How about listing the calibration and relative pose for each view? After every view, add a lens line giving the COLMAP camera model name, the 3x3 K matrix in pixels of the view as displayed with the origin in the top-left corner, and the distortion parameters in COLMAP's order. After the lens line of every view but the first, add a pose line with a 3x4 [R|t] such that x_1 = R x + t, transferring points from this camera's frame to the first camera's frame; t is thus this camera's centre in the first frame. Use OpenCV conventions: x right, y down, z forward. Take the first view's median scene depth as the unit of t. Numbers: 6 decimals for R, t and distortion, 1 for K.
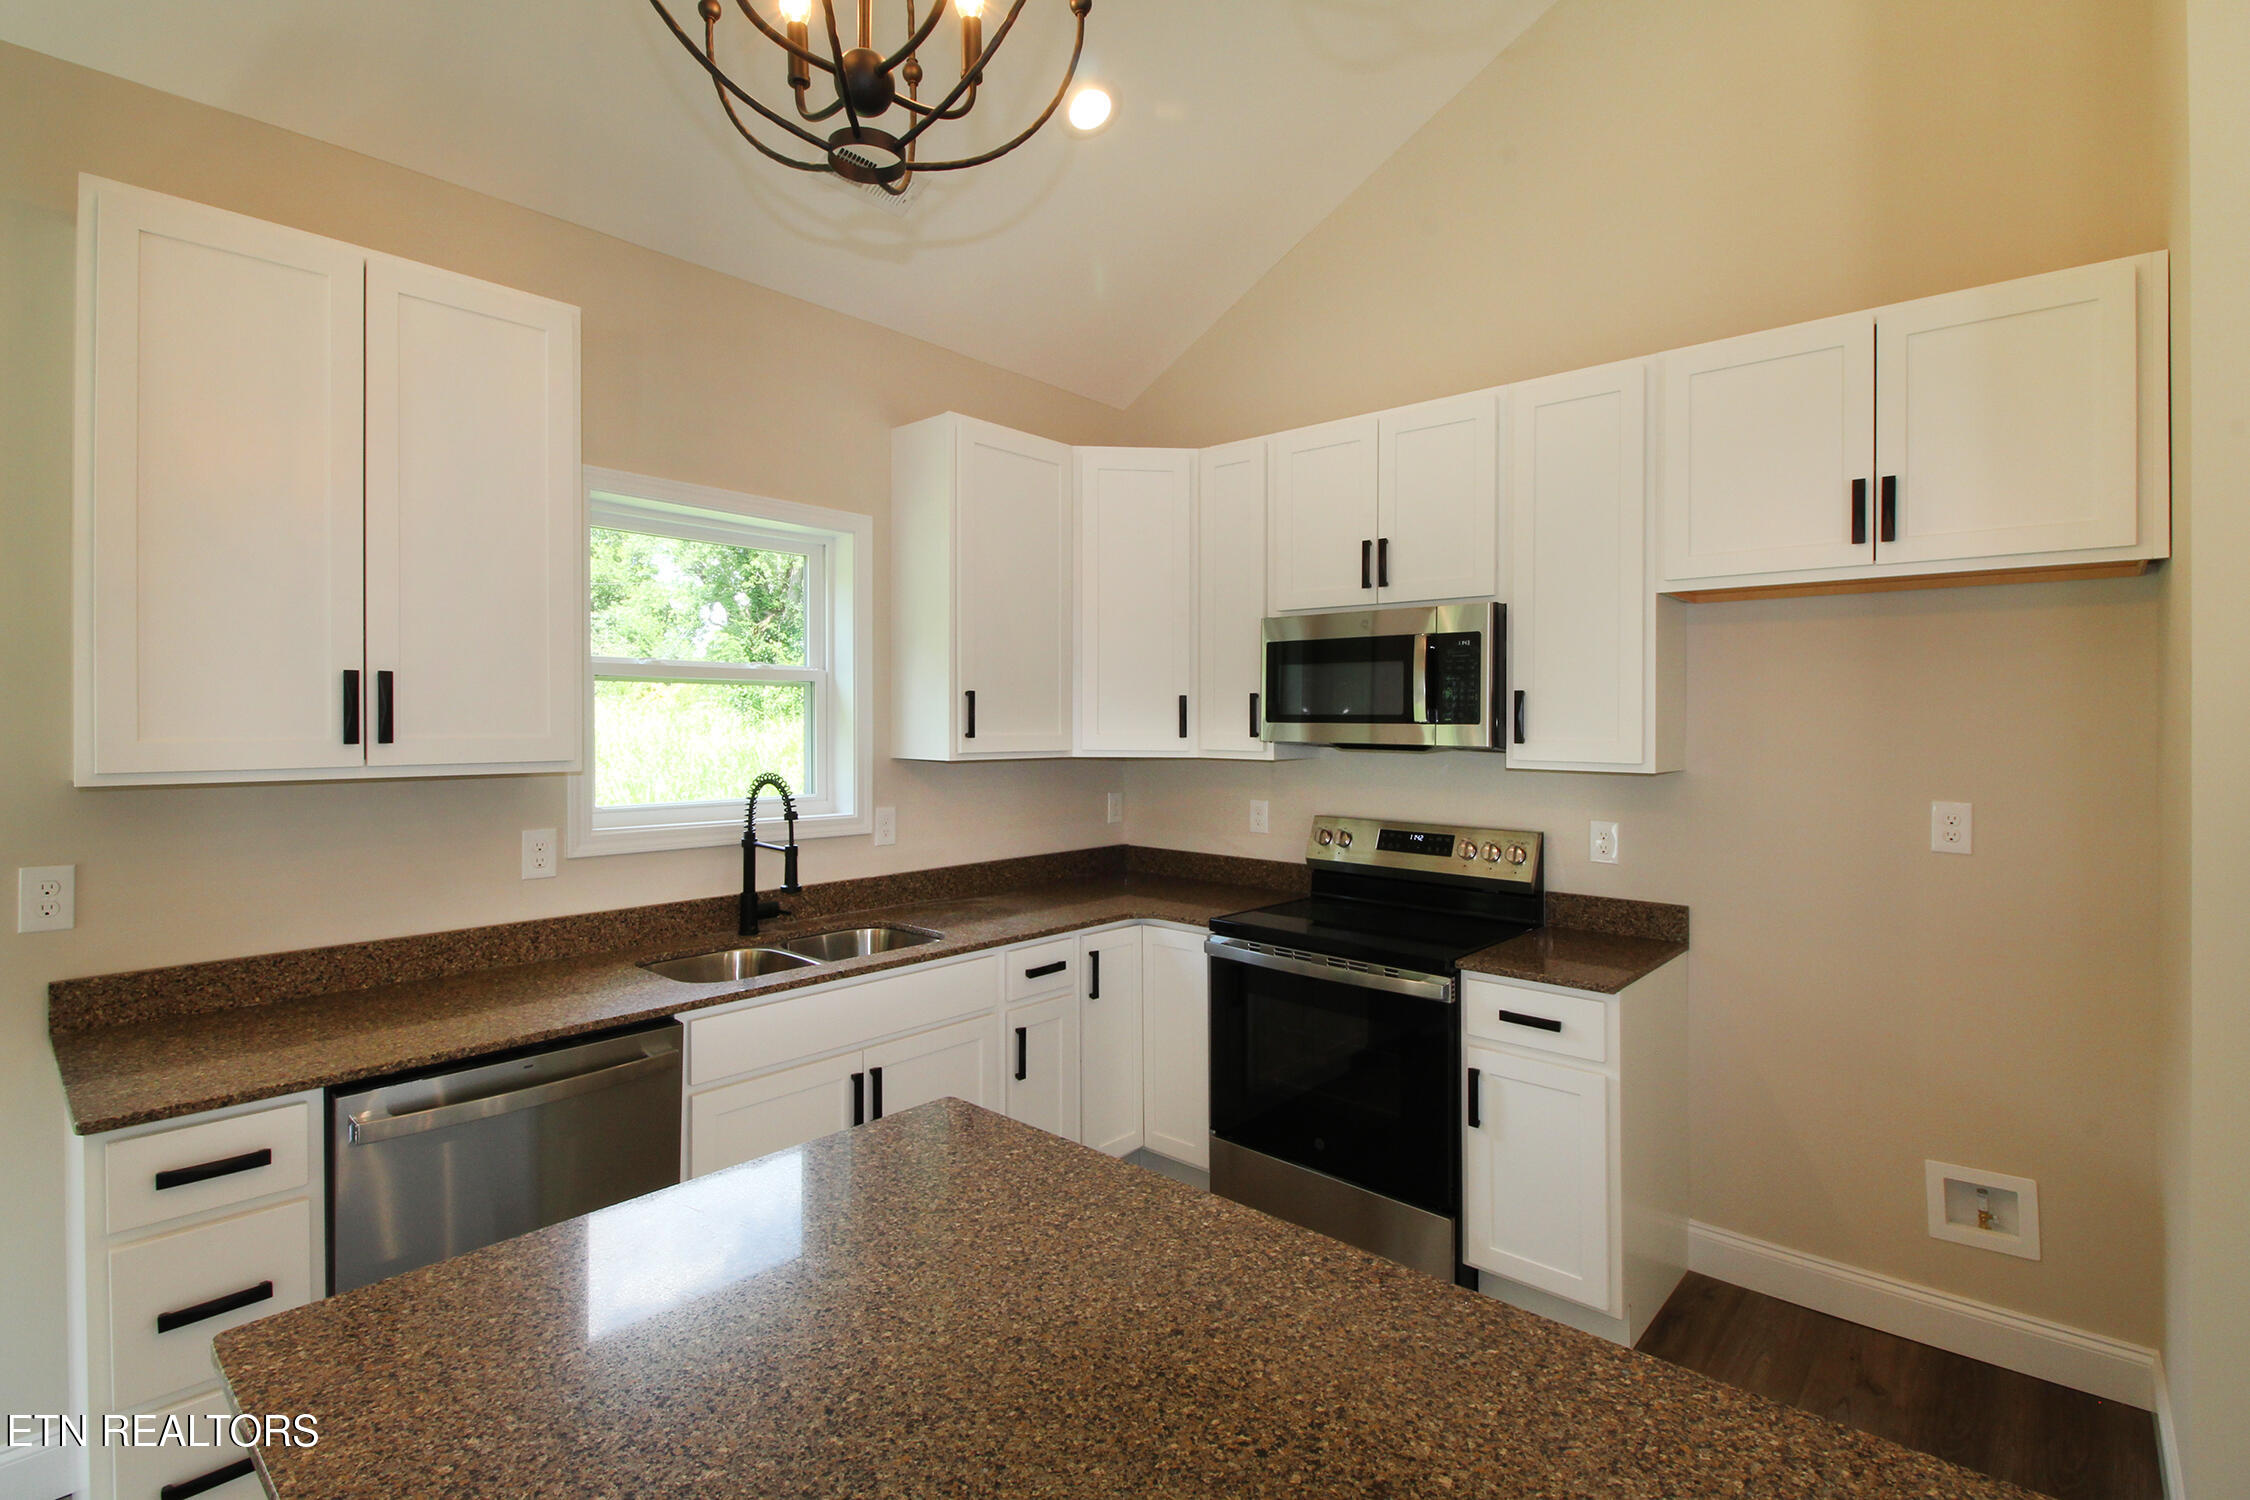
lens RADIAL K [[1081.2, 0, 1130.1], [0, 1081.2, 729.9], [0, 0, 1]] dist [-0.001284, -0.000184]
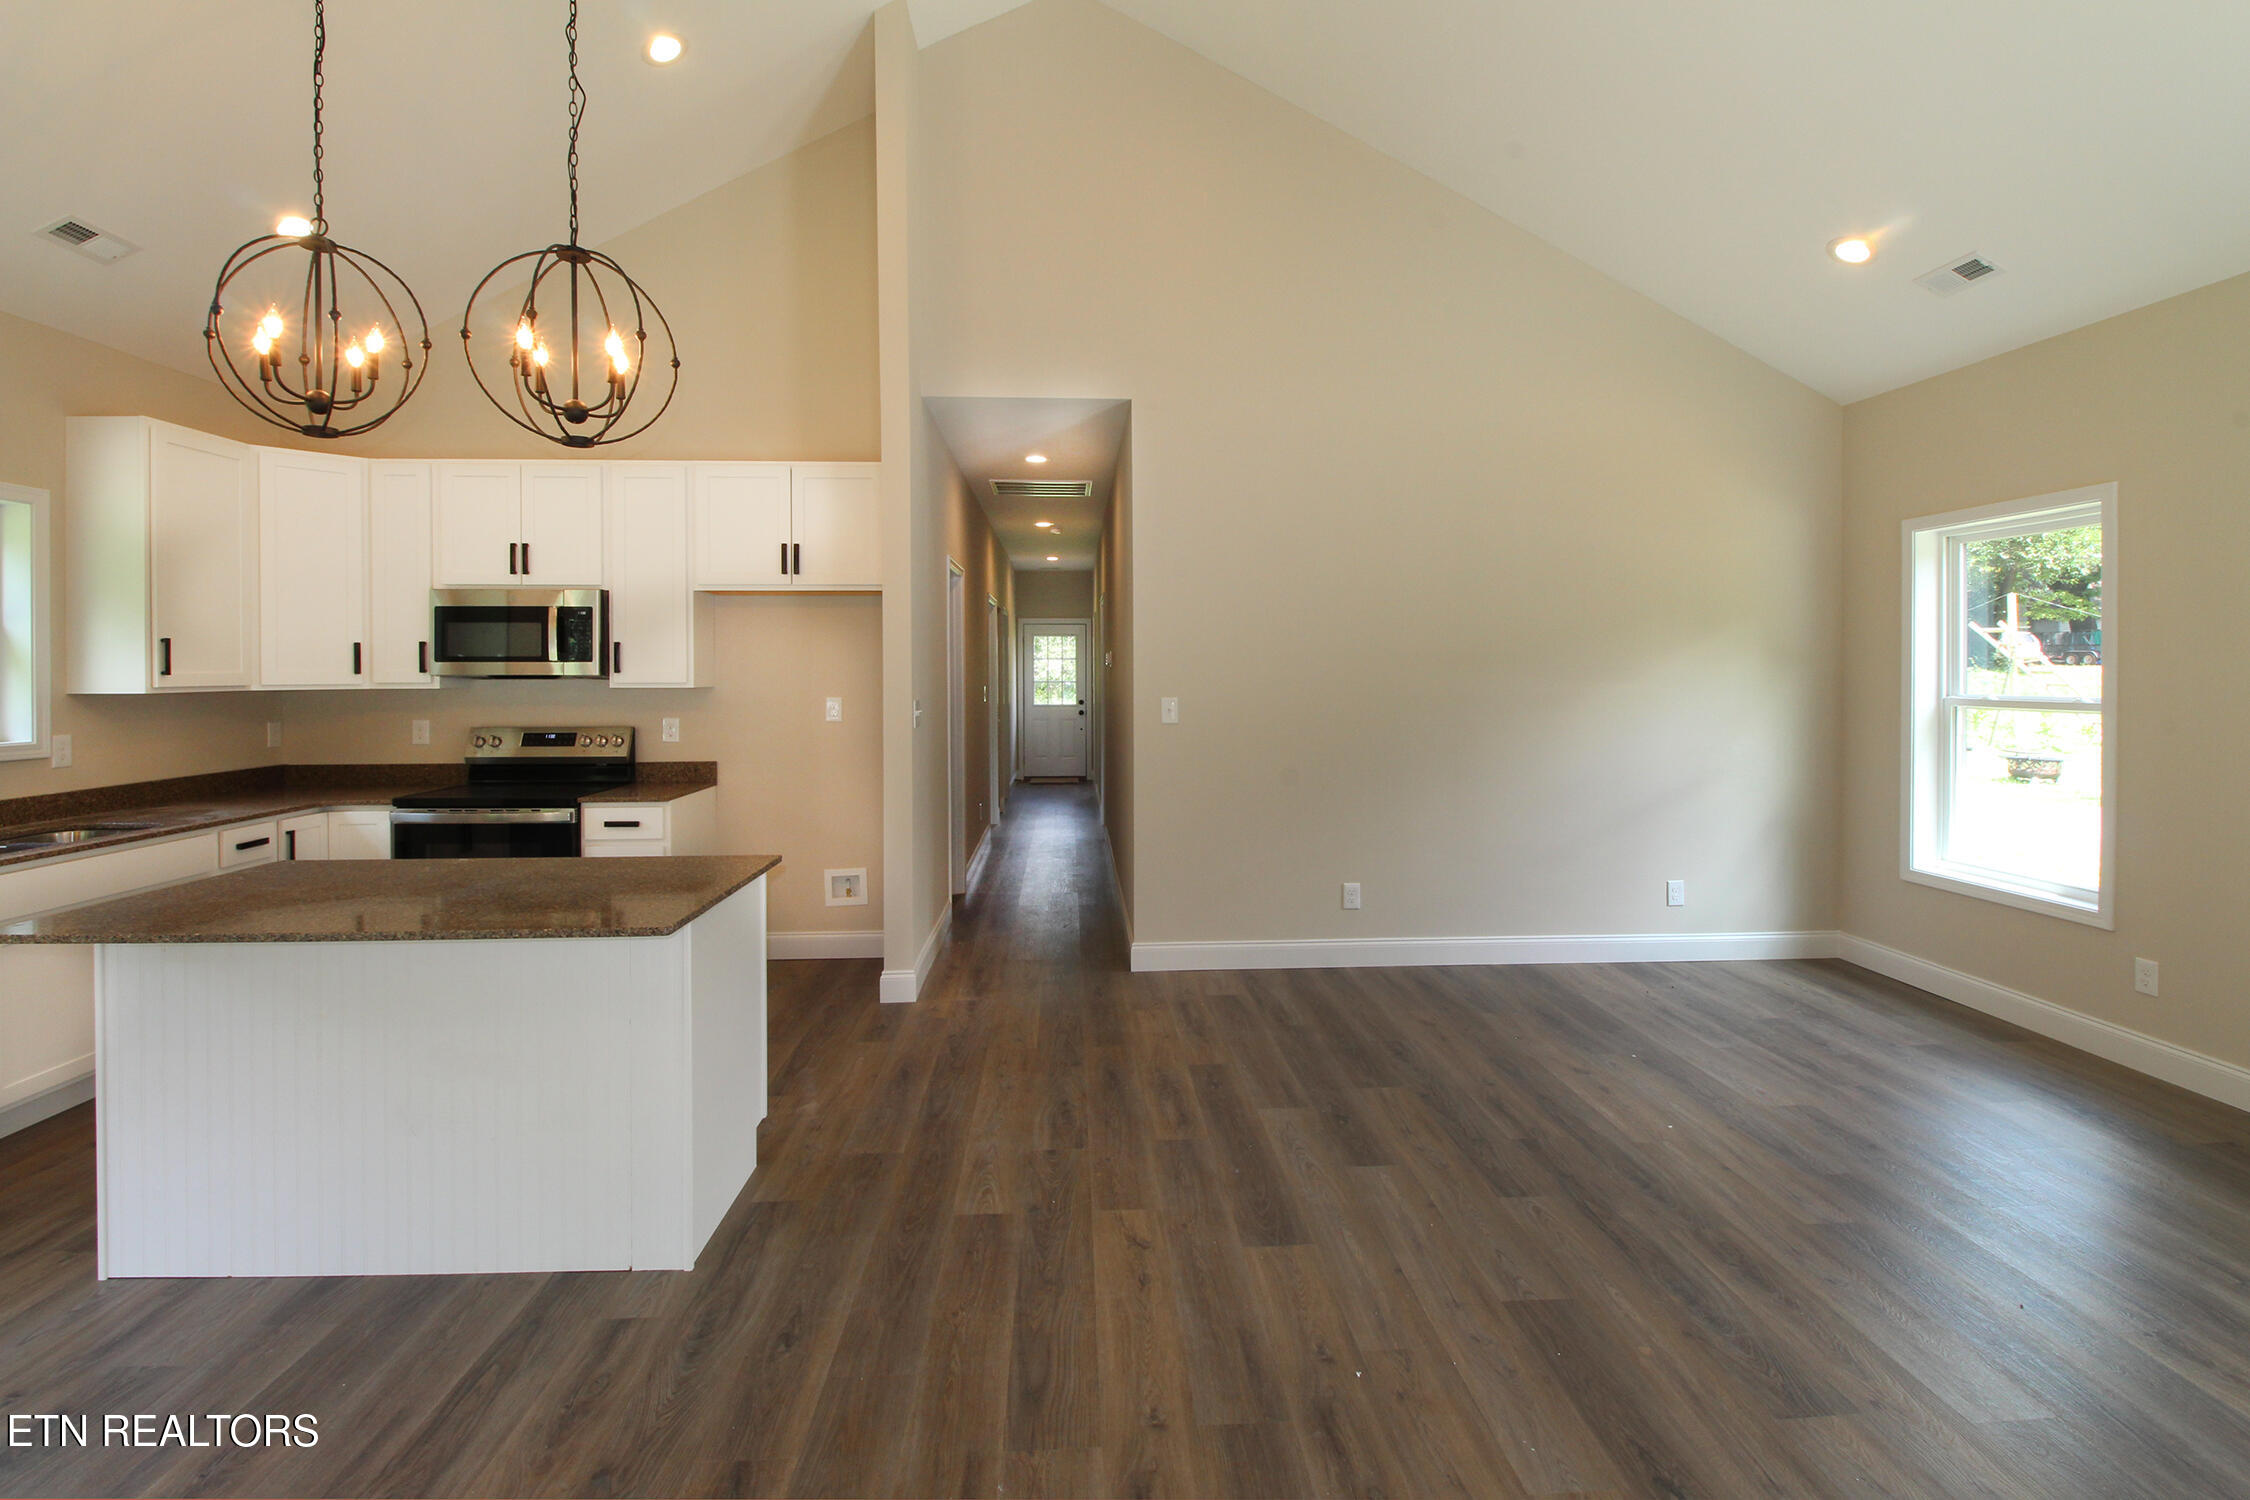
lens RADIAL K [[1038.2, 0, 1124.9], [0, 1038.2, 660.2], [0, 0, 1]] dist [-0.000554, -0.000471]
pose [[0.711643, -0.005734, 0.702518, -0.202133], [0.012977, 0.999903, -0.004985, 0.010004], [-0.702422, 0.012664, 0.711649, -0.666588]]
